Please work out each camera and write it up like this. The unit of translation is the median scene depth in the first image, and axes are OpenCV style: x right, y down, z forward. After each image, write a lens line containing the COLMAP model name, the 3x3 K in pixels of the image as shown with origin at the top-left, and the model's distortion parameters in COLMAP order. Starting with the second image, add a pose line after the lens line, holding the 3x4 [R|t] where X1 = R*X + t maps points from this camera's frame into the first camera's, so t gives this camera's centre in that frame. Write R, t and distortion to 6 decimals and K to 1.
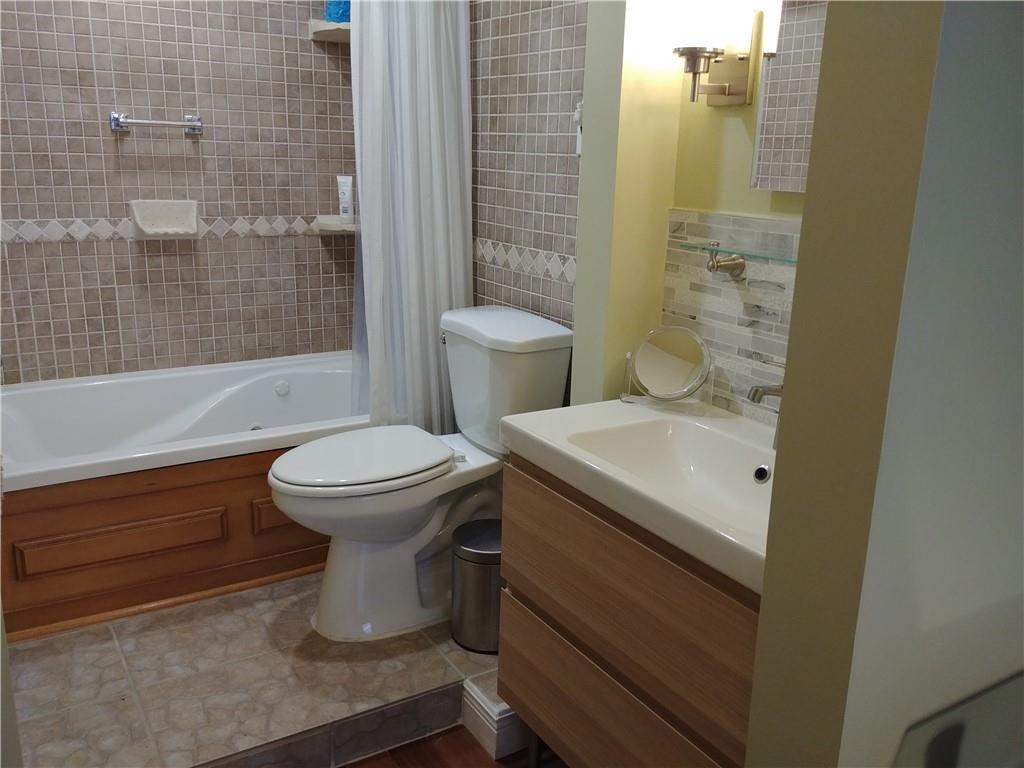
lens RADIAL K [[901.2, 0, 515.7], [0, 901.2, 386.0], [0, 0, 1]] dist [0.123284, -0.169018]
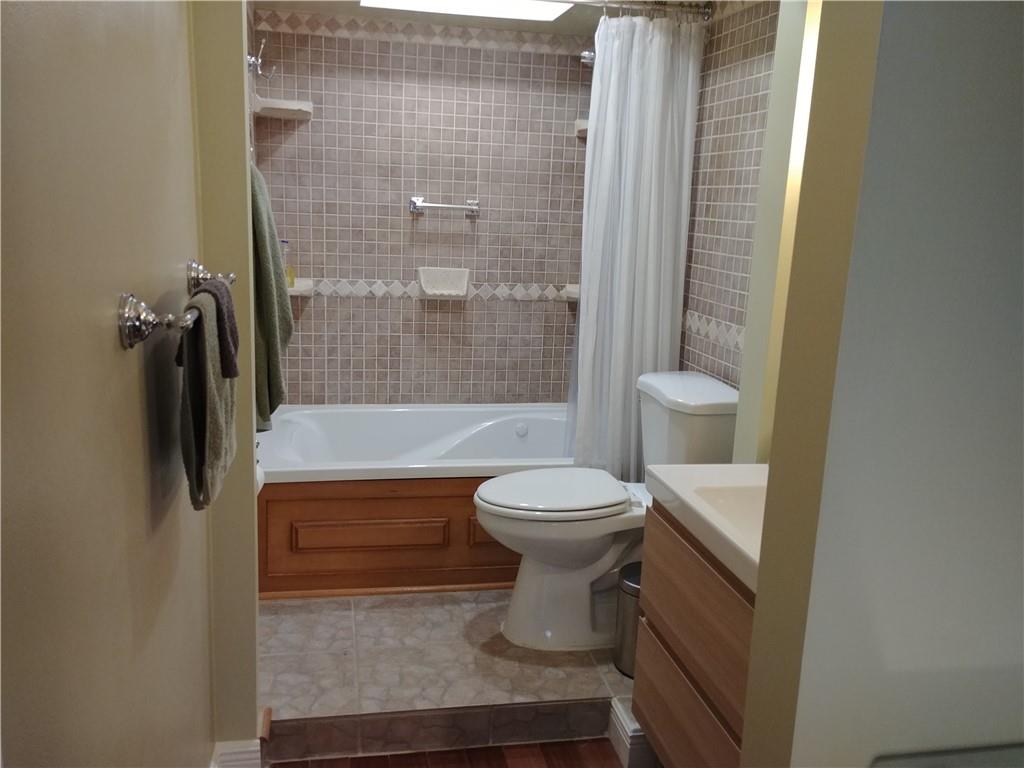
lens RADIAL K [[901.2, 0, 508.7], [0, 901.2, 387.2], [0, 0, 1]] dist [0.123284, -0.169018]
pose [[0.936271, 0.084419, -0.340984, 0.149826], [-0.107609, 0.992953, -0.049643, 0.008928], [0.334390, 0.083172, 0.938758, -0.115518]]
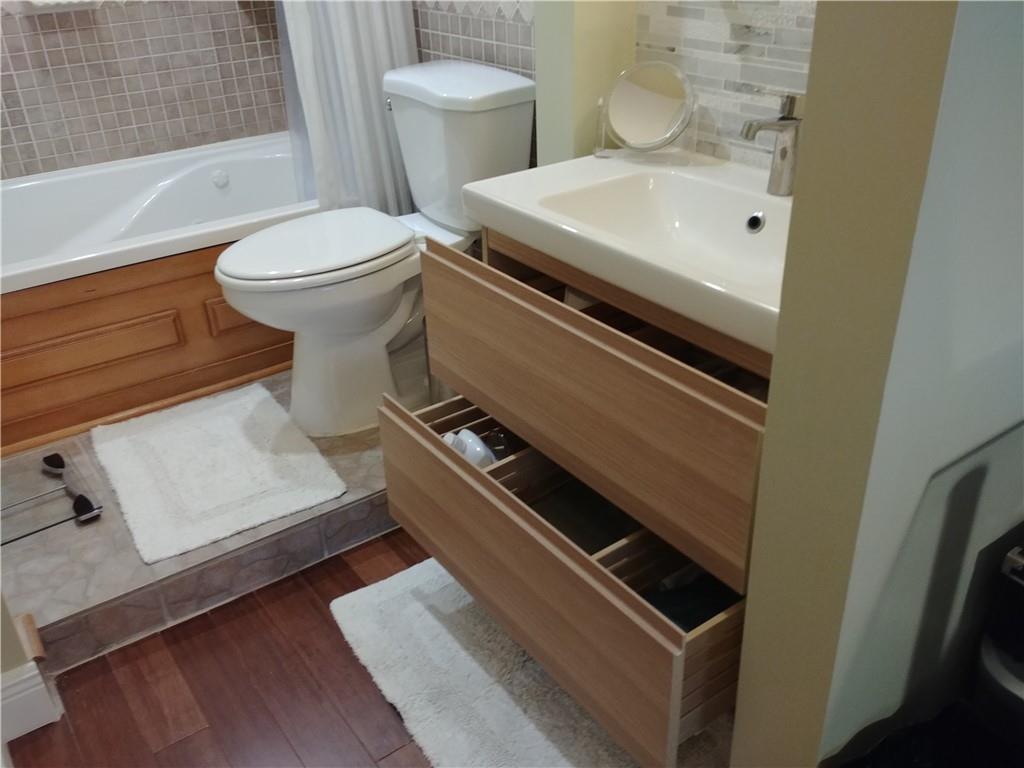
lens RADIAL K [[901.2, 0, 504.6], [0, 901.2, 390.0], [0, 0, 1]] dist [0.123284, -0.169018]
pose [[0.996284, -0.084937, 0.014272, -0.003570], [0.079089, 0.967829, 0.238854, 0.014457], [-0.034100, -0.236838, 0.970951, 0.059028]]
